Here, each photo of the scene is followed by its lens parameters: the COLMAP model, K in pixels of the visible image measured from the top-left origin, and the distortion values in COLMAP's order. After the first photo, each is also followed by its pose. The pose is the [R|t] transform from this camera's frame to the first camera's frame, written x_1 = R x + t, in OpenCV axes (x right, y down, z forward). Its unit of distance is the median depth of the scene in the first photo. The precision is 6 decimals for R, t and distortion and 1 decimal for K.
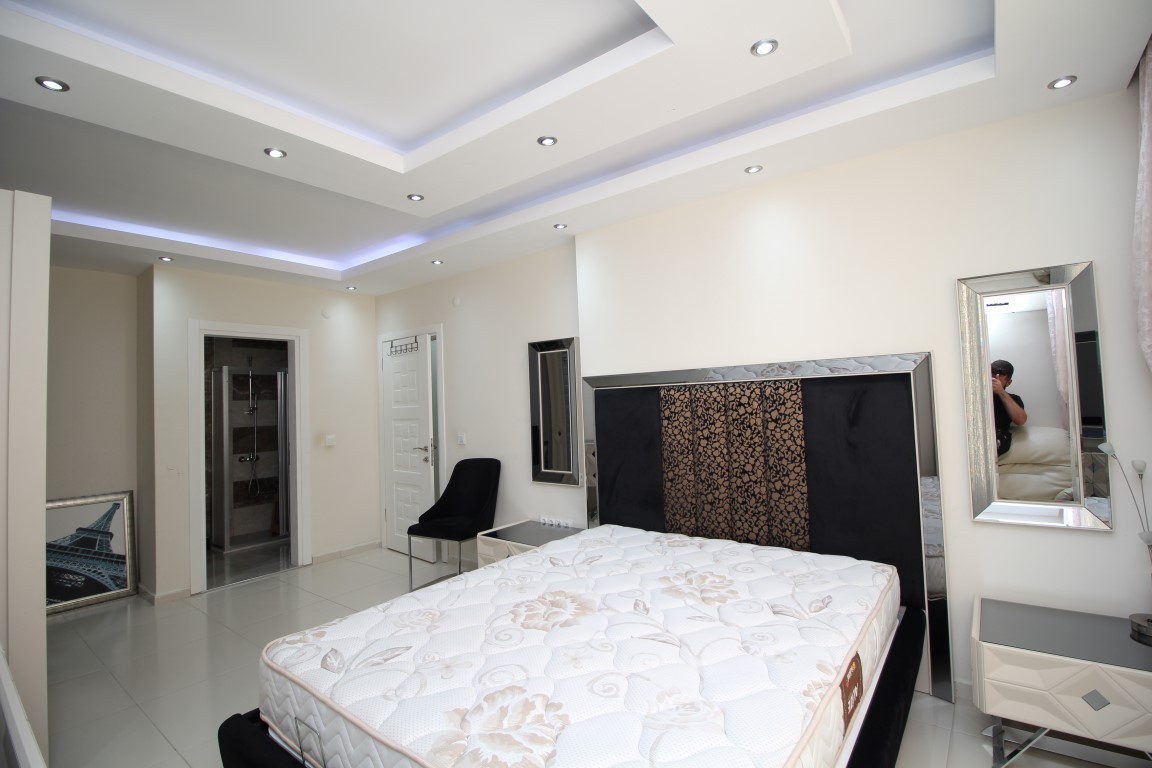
lens RADIAL K [[541.9, 0, 574.6], [0, 541.9, 383.0], [0, 0, 1]] dist [-0.000708, -0.002385]
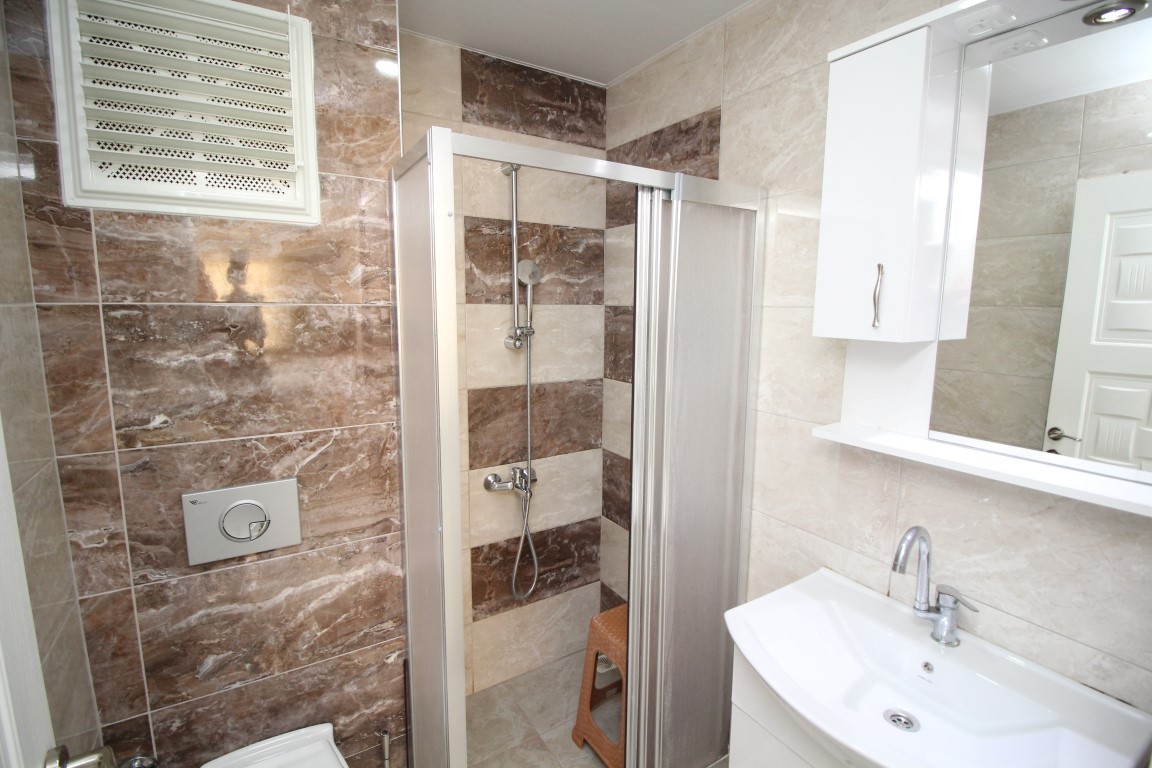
lens RADIAL K [[541.9, 0, 577.8], [0, 541.9, 382.7], [0, 0, 1]] dist [-0.000708, -0.002385]
pose [[0.941462, 0.085931, -0.325985, -0.460935], [-0.025682, 0.982439, 0.184807, 0.018021], [0.336141, -0.165617, 0.927136, 0.717506]]
